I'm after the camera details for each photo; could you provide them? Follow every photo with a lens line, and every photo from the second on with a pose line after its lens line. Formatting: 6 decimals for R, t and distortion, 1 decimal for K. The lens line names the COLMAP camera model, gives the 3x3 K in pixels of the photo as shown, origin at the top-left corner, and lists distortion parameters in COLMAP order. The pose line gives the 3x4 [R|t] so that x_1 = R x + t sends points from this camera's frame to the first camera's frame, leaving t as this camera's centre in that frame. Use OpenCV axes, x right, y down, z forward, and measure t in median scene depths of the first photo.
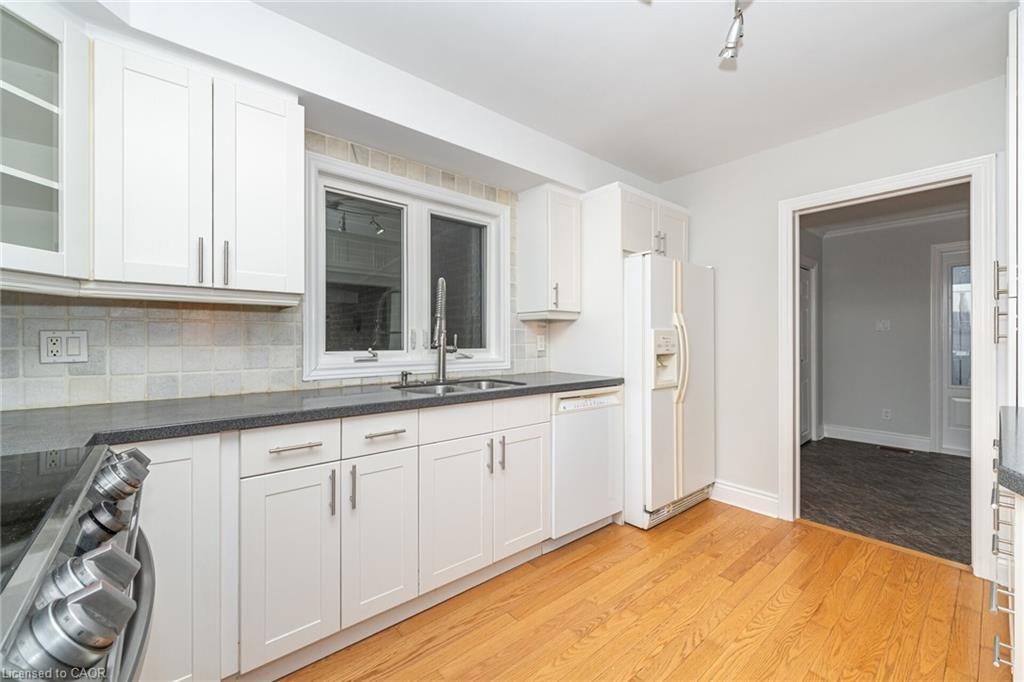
lens RADIAL K [[412.6, 0, 509.3], [0, 412.6, 341.5], [0, 0, 1]] dist [-0.008021, 0.000071]
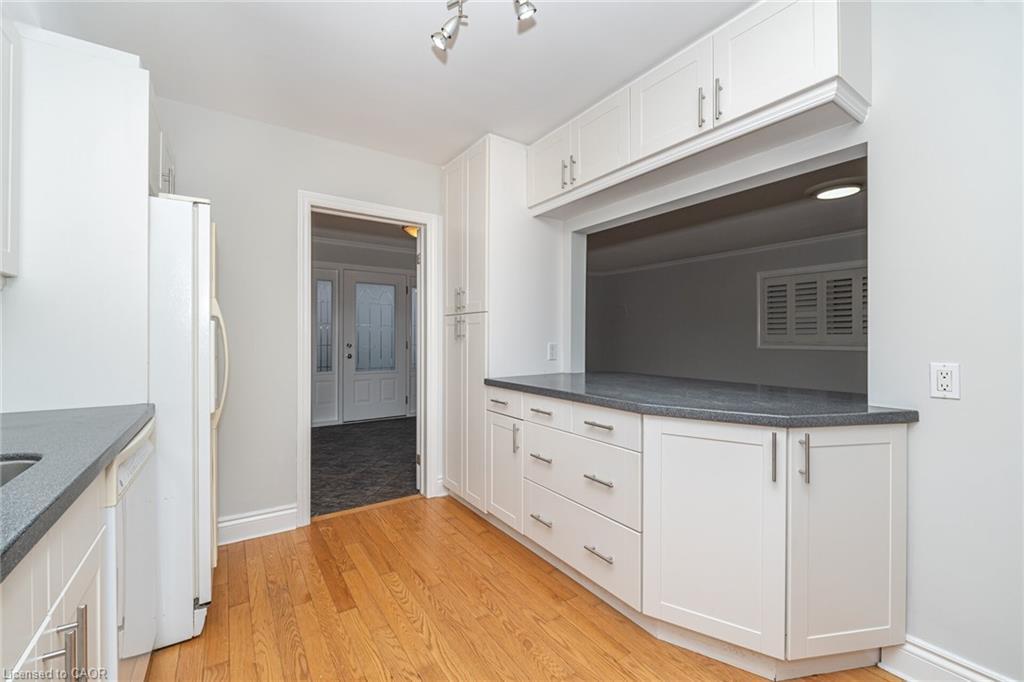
lens RADIAL K [[412.6, 0, 513.7], [0, 412.6, 336.5], [0, 0, 1]] dist [-0.008021, 0.000071]
pose [[0.090658, 0.004056, 0.995874, -0.272519], [0.000957, 0.999991, -0.004160, -0.002380], [-0.995882, 0.001330, 0.090654, 0.486583]]
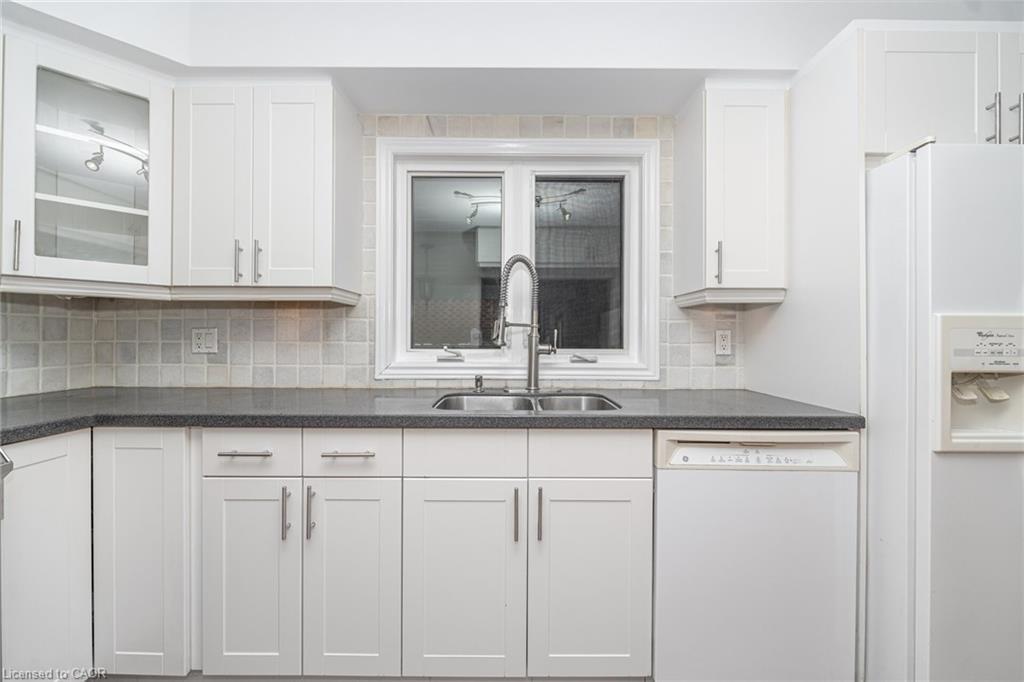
lens RADIAL K [[412.6, 0, 507.9], [0, 412.6, 336.0], [0, 0, 1]] dist [-0.008021, 0.000071]
pose [[0.762031, 0.003517, -0.647531, 0.296526], [-0.007051, 0.999971, -0.002866, -0.003245], [0.647502, 0.006750, 0.762034, 0.395364]]
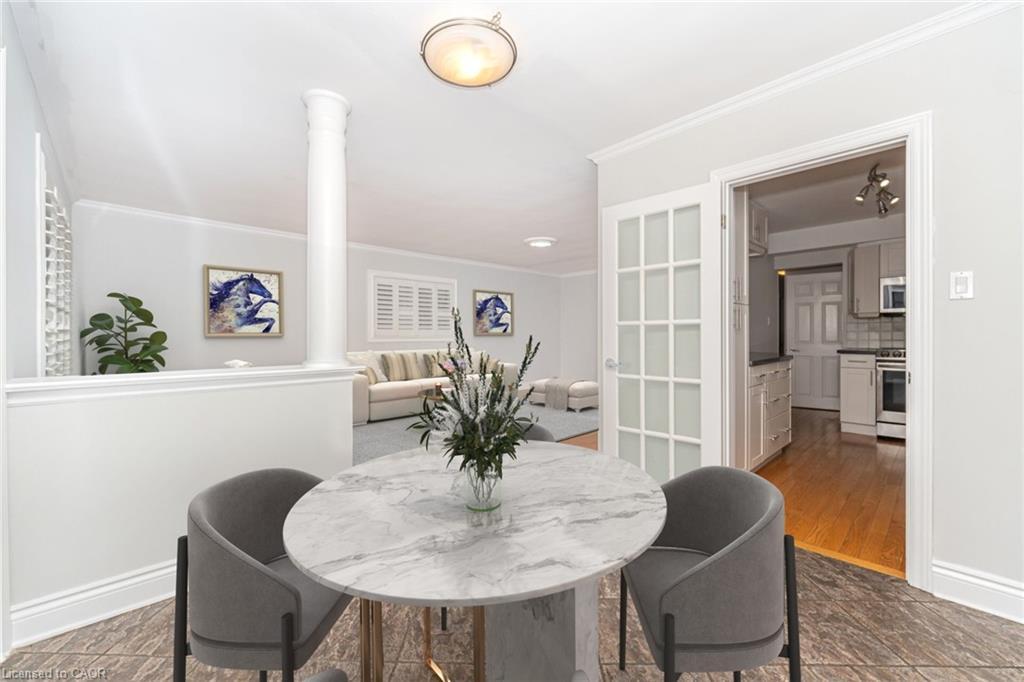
lens RADIAL K [[412.6, 0, 508.6], [0, 412.6, 334.7], [0, 0, 1]] dist [-0.008021, 0.000071]
pose [[-0.998357, 0.005325, -0.057045, 1.644104], [0.005201, 0.999984, 0.002319, 0.010984], [0.057057, 0.002018, -0.998369, 1.915314]]
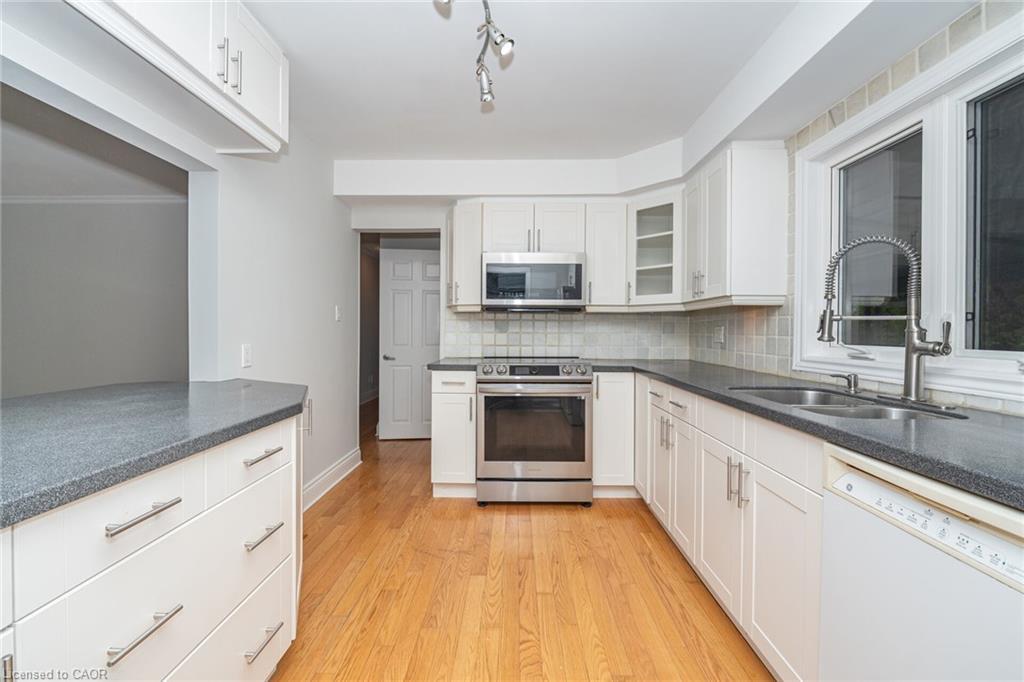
lens RADIAL K [[412.6, 0, 509.8], [0, 412.6, 335.0], [0, 0, 1]] dist [-0.008021, 0.000071]
pose [[-0.655788, 0.008998, -0.754892, 0.665900], [-0.003829, 0.999876, 0.015244, -0.006987], [0.754936, 0.012887, -0.655672, 0.962042]]
